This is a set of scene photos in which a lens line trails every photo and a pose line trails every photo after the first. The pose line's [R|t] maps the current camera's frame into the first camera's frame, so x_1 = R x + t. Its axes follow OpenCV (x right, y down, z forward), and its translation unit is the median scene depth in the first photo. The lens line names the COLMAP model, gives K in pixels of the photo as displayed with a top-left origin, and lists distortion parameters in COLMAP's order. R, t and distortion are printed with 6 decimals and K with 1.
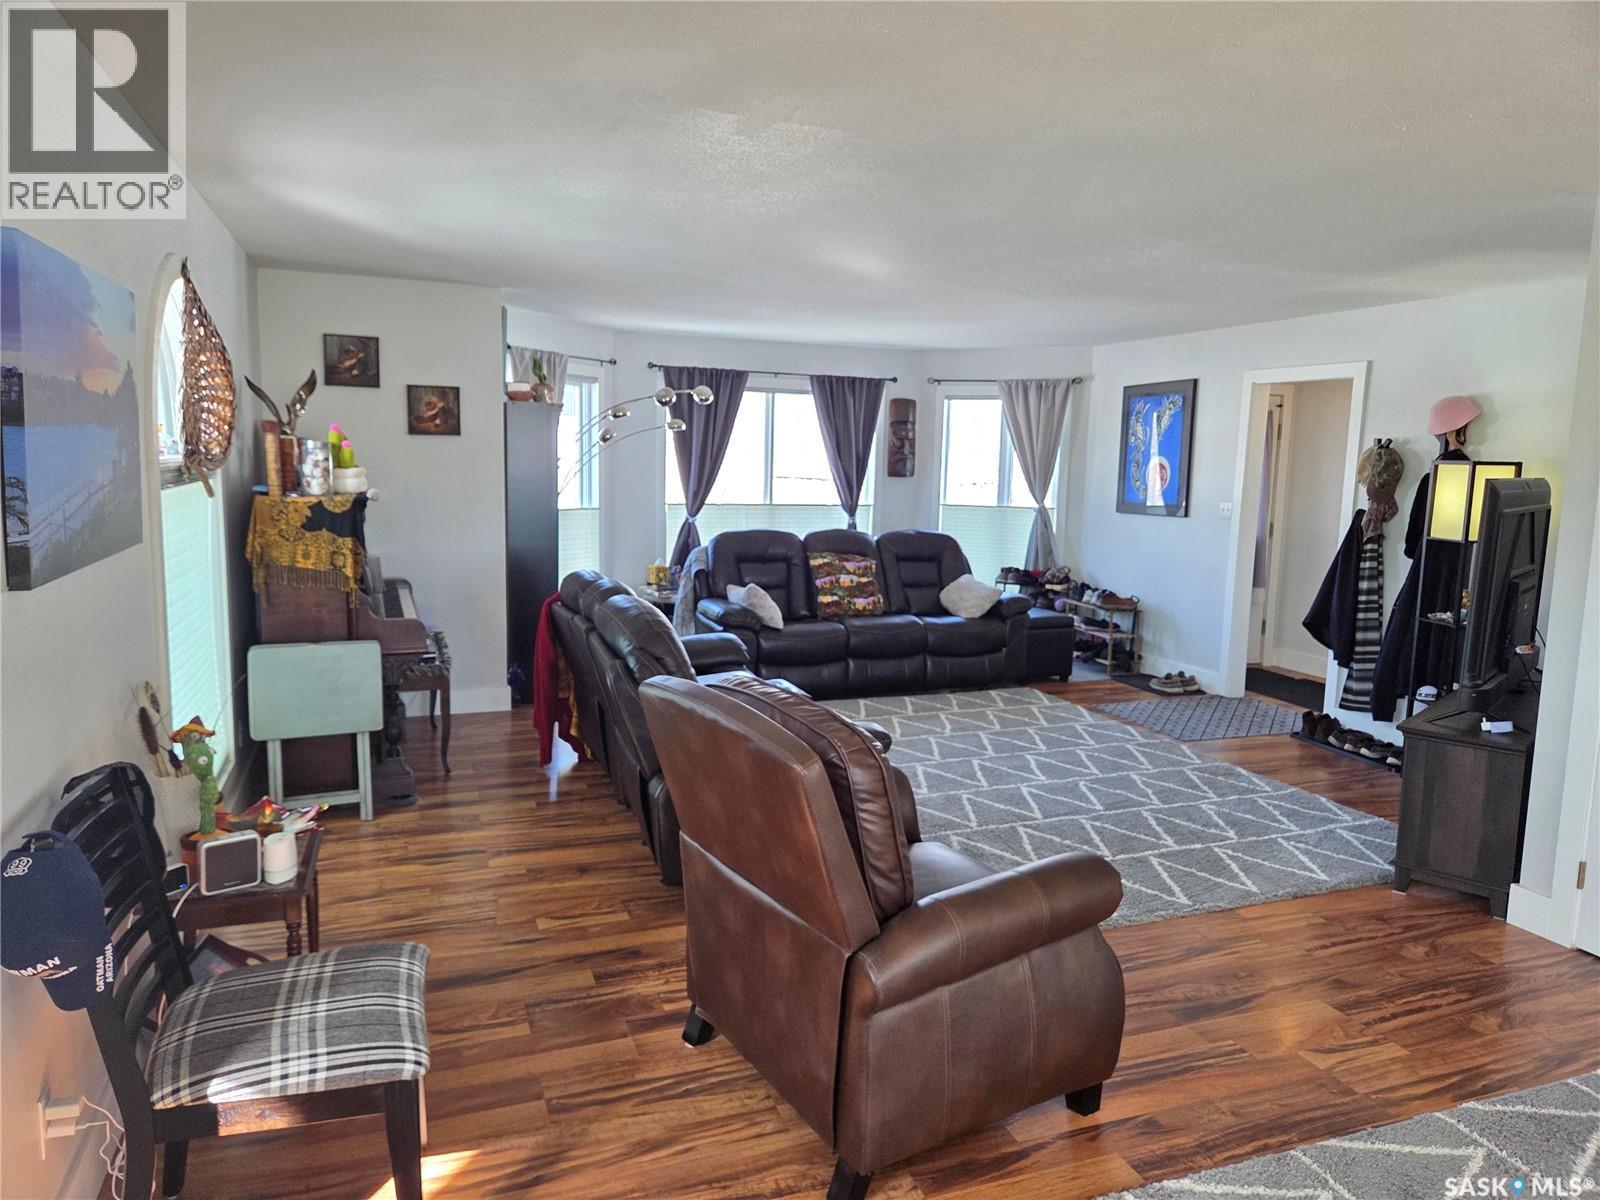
lens RADIAL K [[1094.1, 0, 792.4], [0, 1094.1, 599.2], [0, 0, 1]] dist [0.049518, -0.000447]
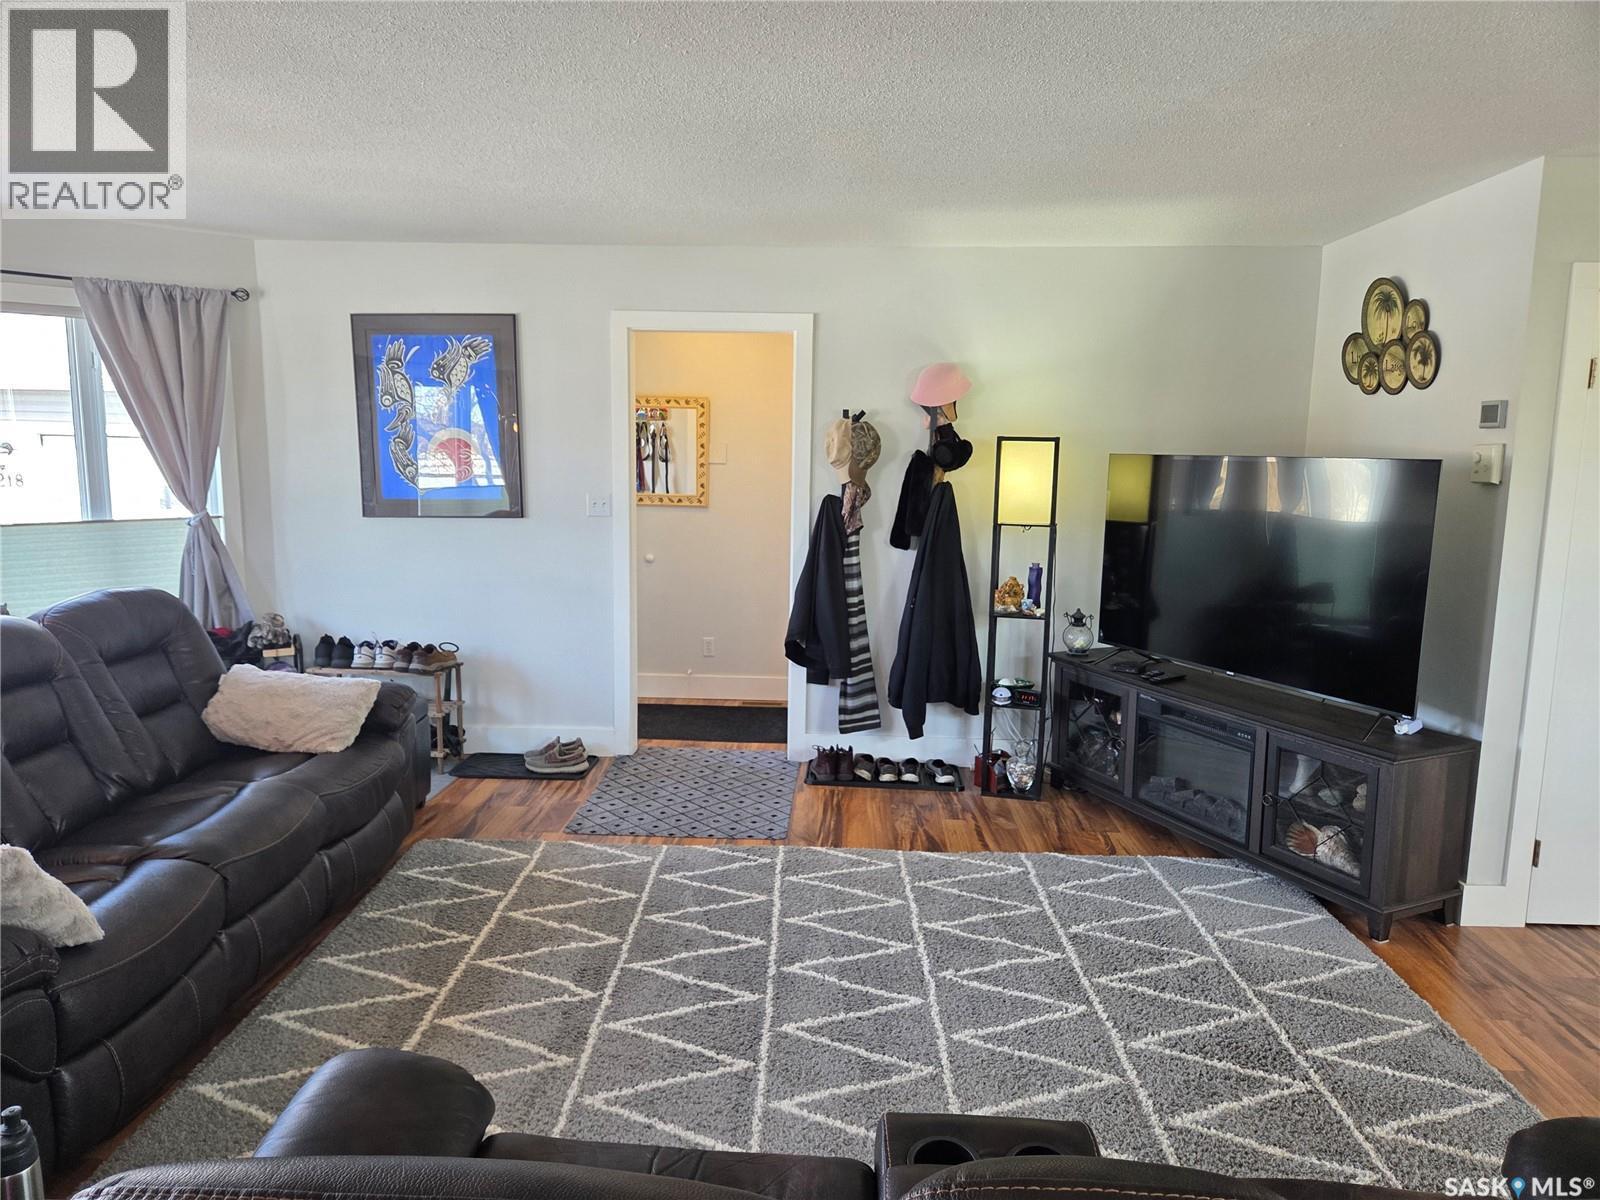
lens RADIAL K [[1077.5, 0, 795.9], [0, 1077.5, 579.9], [0, 0, 1]] dist [0.081951, -0.079729]
pose [[0.383022, -0.137306, 0.913477, -0.207544], [0.116990, 0.988139, 0.099475, -0.085311], [-0.916301, 0.068766, 0.394542, 0.594788]]
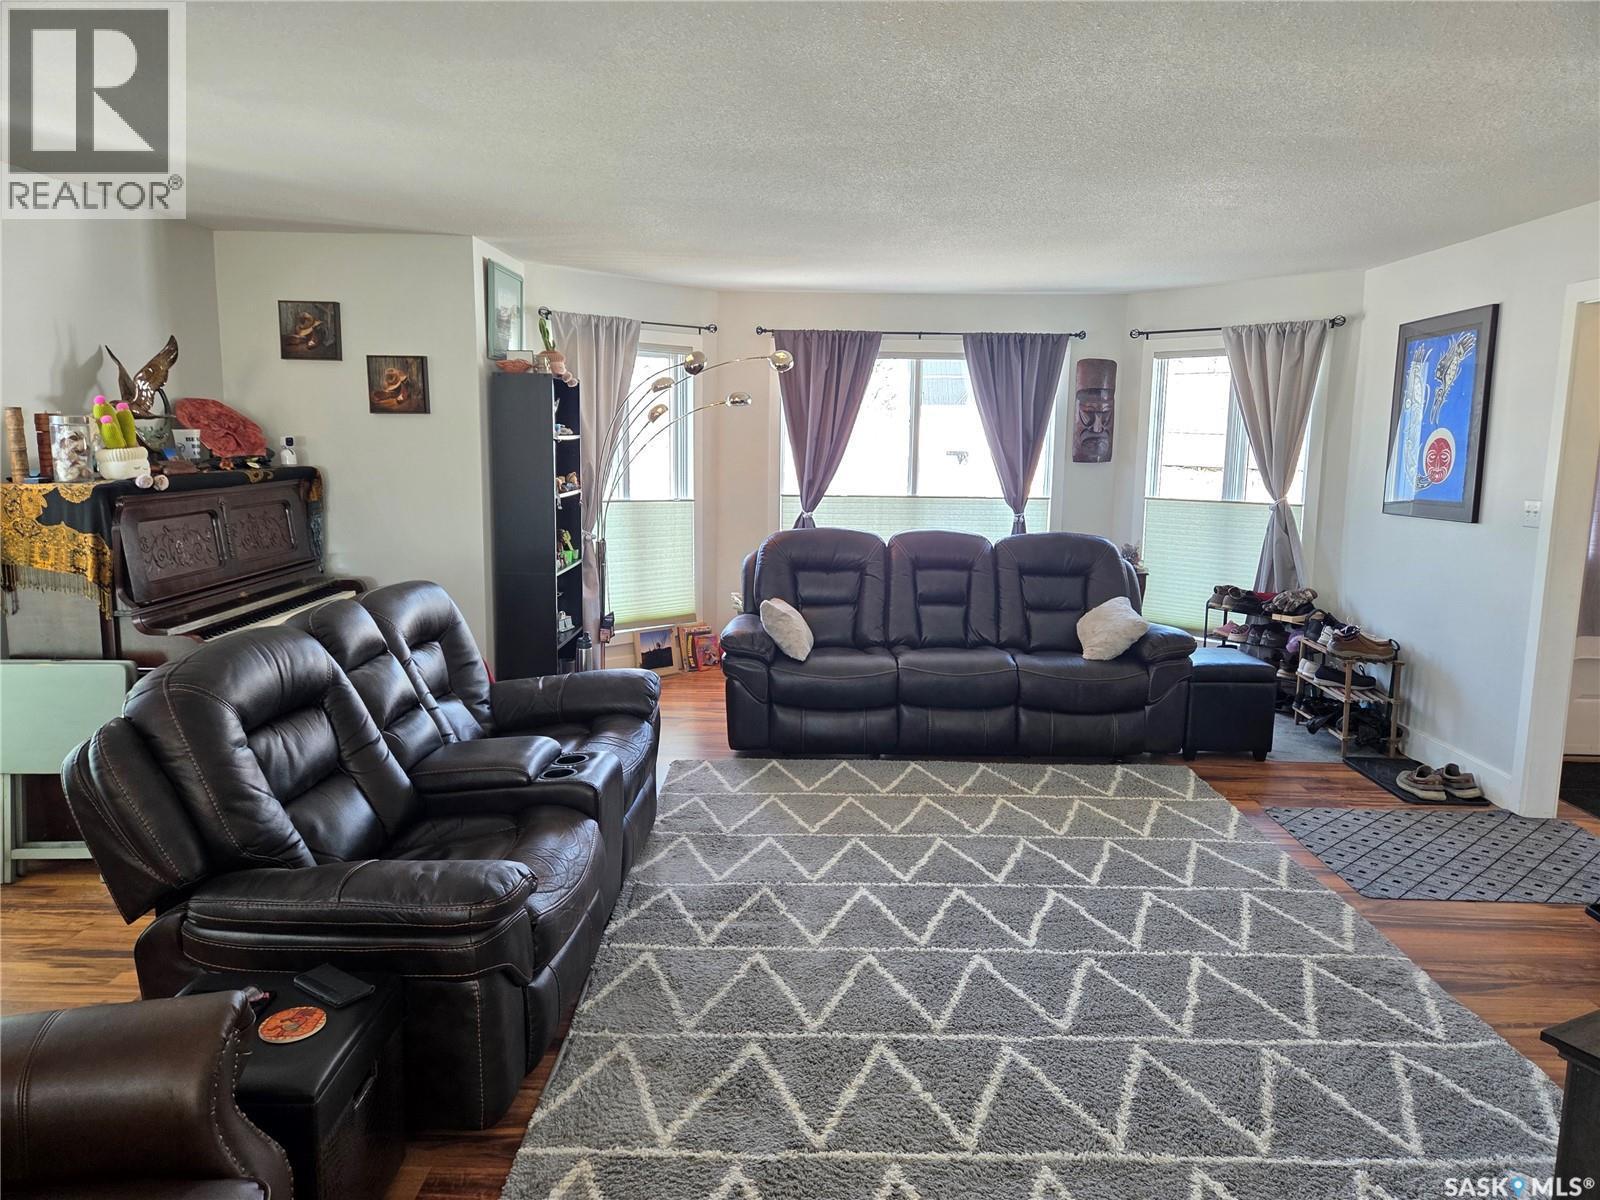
lens RADIAL K [[1077.5, 0, 795.9], [0, 1077.5, 579.9], [0, 0, 1]] dist [0.081951, -0.079729]
pose [[0.928497, 0.037112, -0.369480, 0.236530], [-0.039740, 0.999210, 0.000500, -0.026683], [0.369207, 0.014219, 0.929238, 0.273558]]
